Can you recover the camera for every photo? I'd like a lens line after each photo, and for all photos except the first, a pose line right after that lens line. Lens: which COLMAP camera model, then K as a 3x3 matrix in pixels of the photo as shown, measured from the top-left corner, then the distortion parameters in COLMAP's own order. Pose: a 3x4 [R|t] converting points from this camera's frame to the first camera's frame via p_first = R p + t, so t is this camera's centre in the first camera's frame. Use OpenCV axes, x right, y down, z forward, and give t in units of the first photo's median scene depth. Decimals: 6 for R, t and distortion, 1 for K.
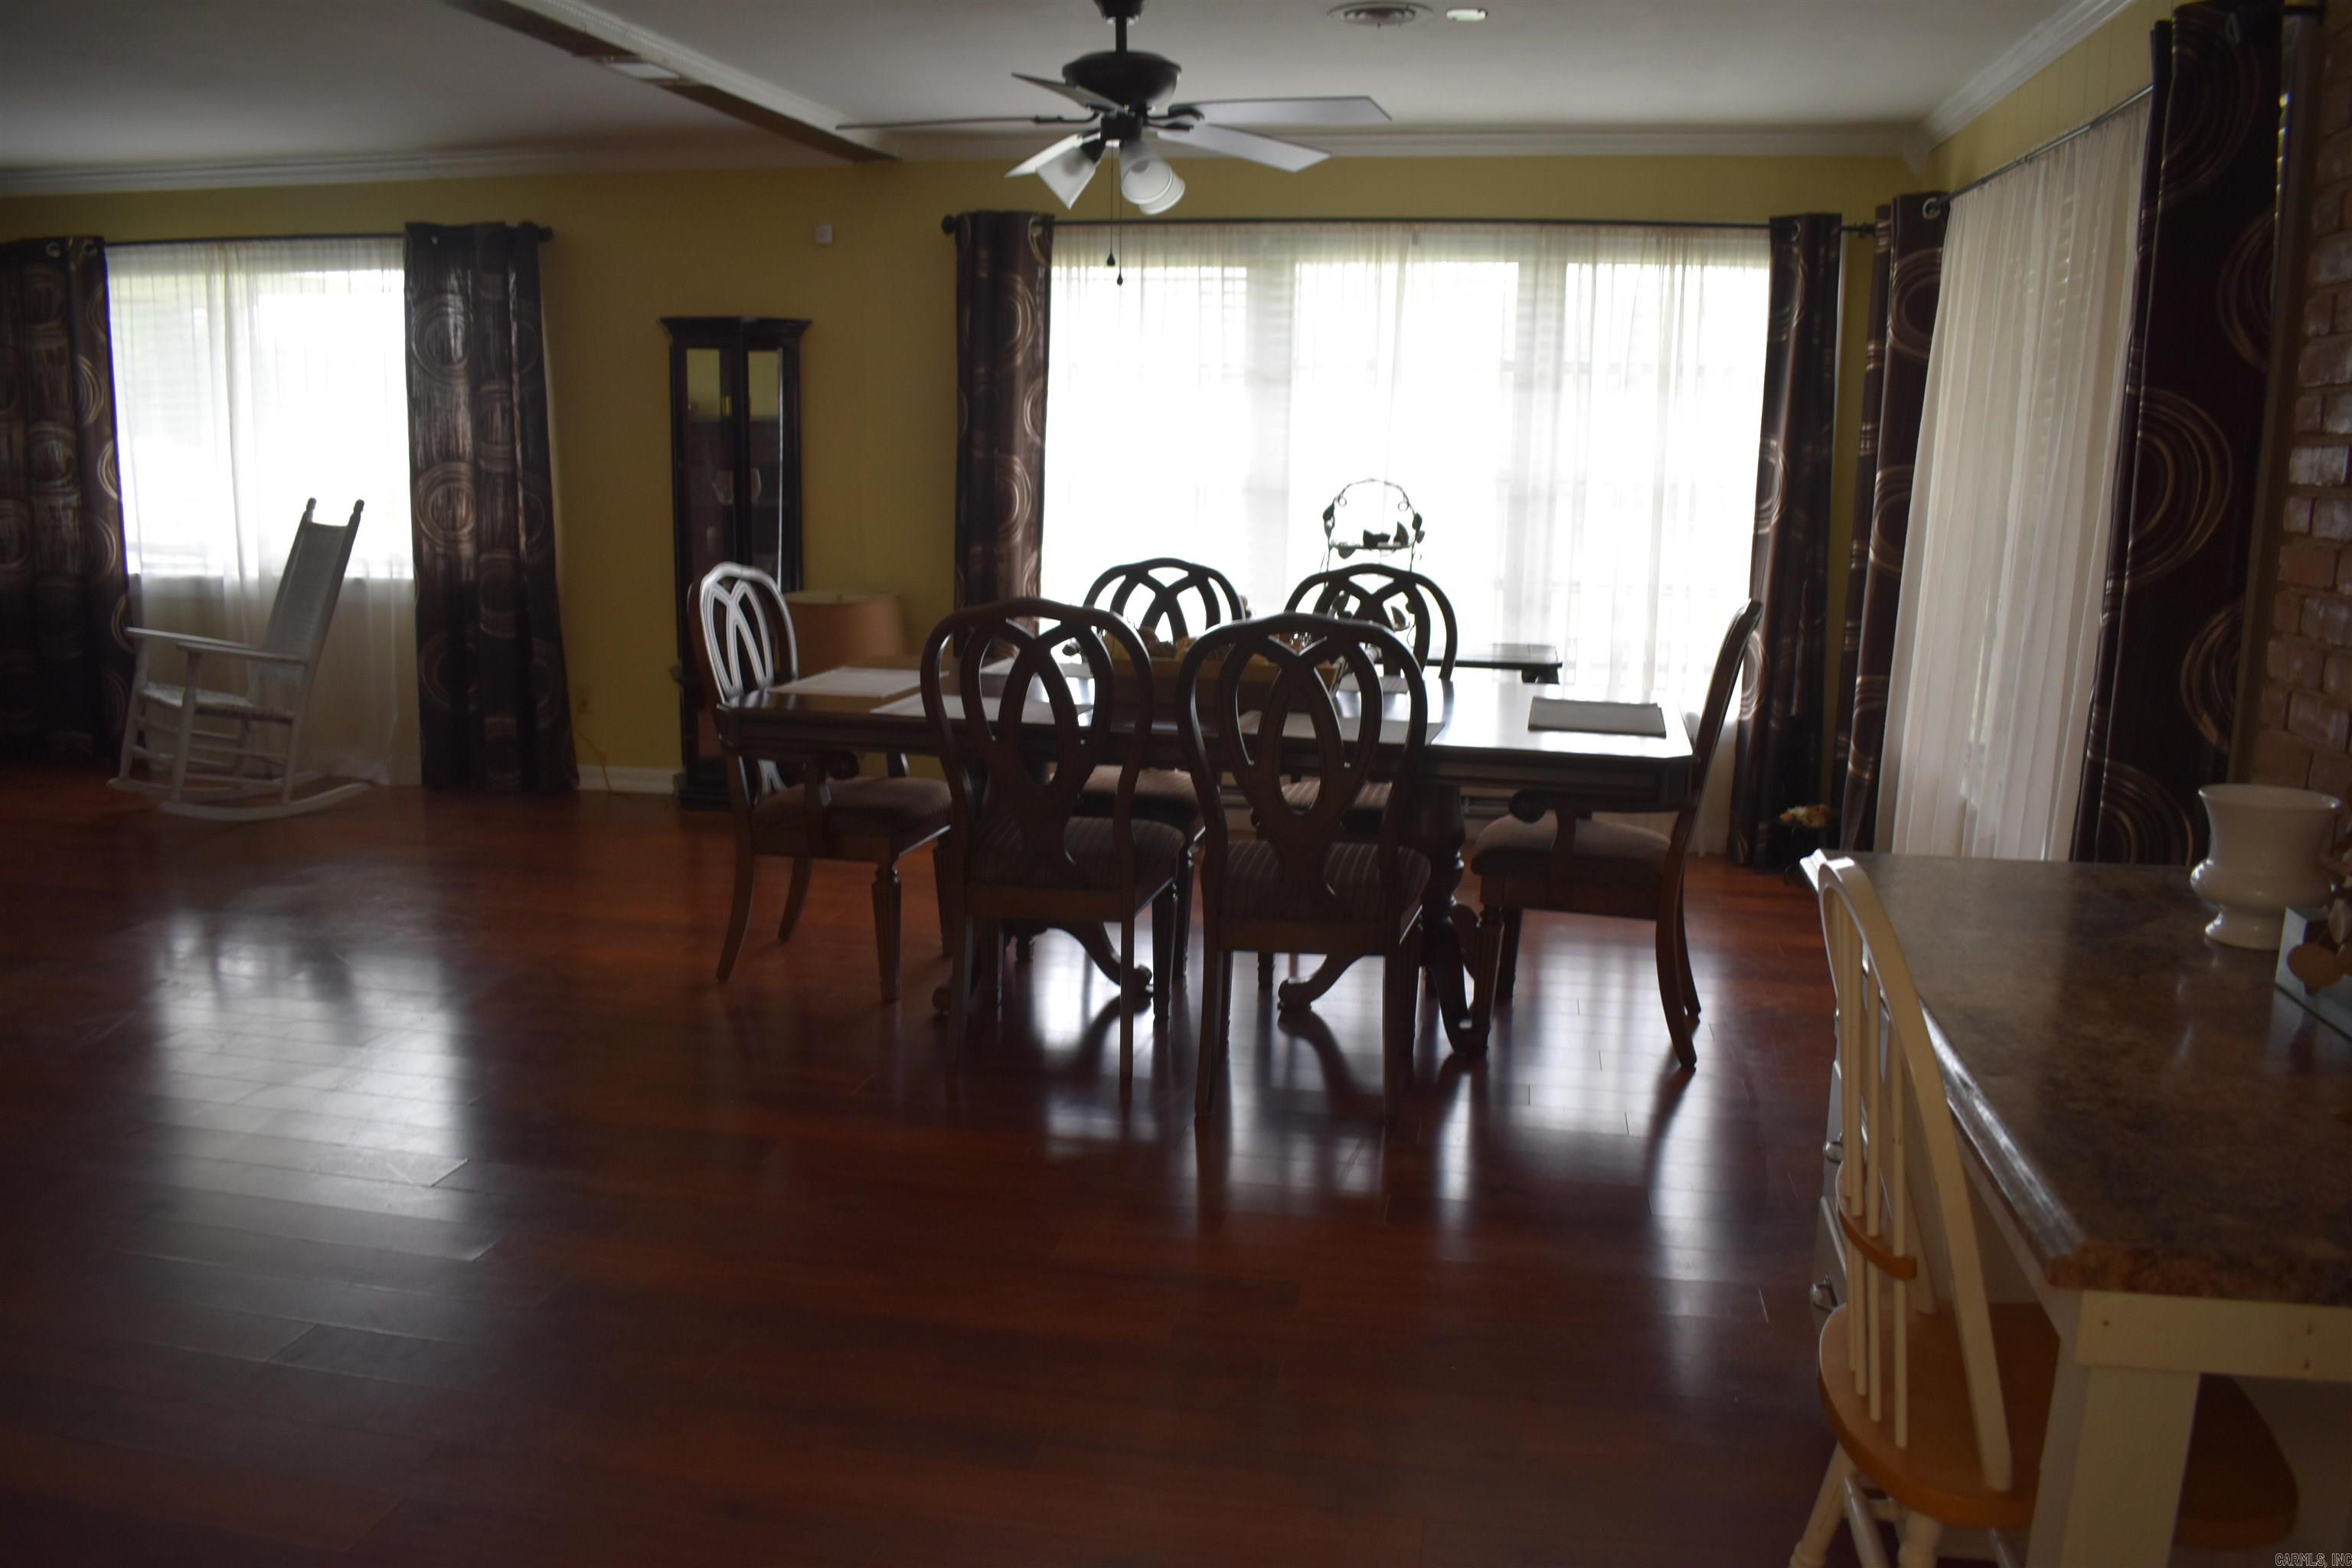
lens RADIAL K [[1834.8, 0, 1176.0], [0, 1834.8, 784.0], [0, 0, 1]] dist [-0.081092, -0.006452]
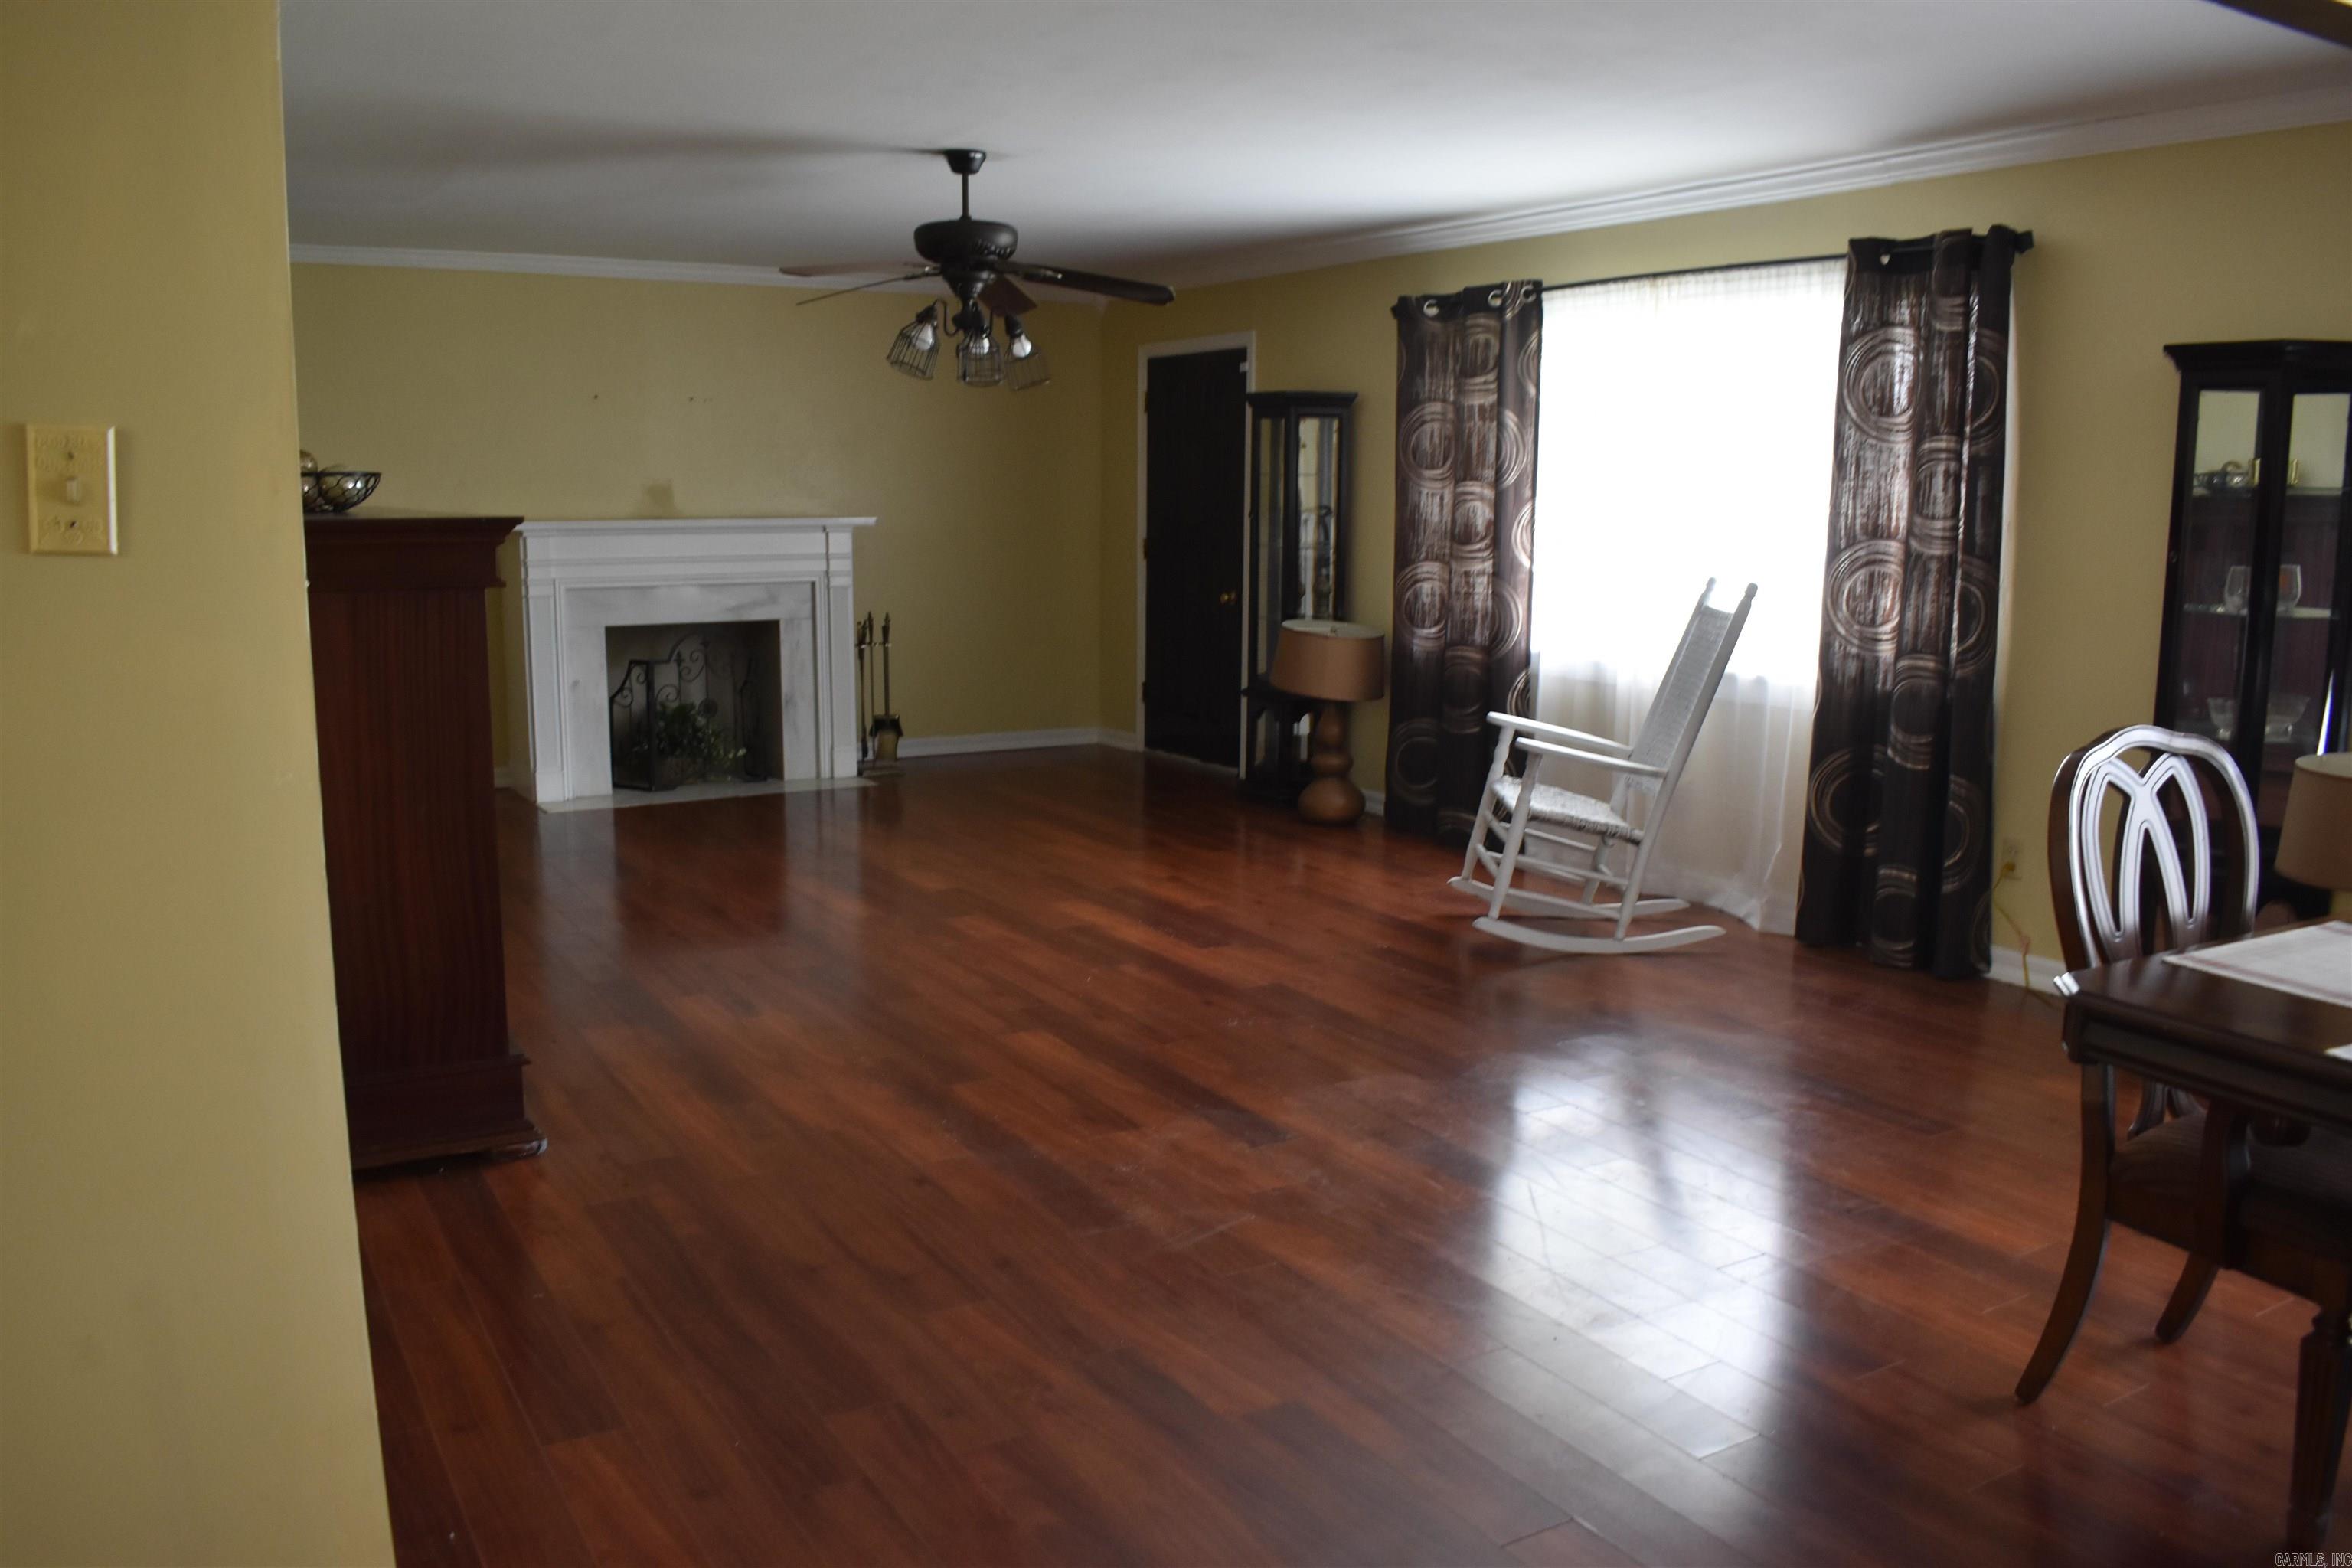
lens RADIAL K [[1834.8, 0, 1176.0], [0, 1834.8, 784.0], [0, 0, 1]] dist [-0.081092, -0.006452]
pose [[0.668954, 0.110482, -0.735047, -0.014809], [-0.137127, 0.990262, 0.024045, -0.050048], [0.730545, 0.084710, 0.677590, 0.251721]]
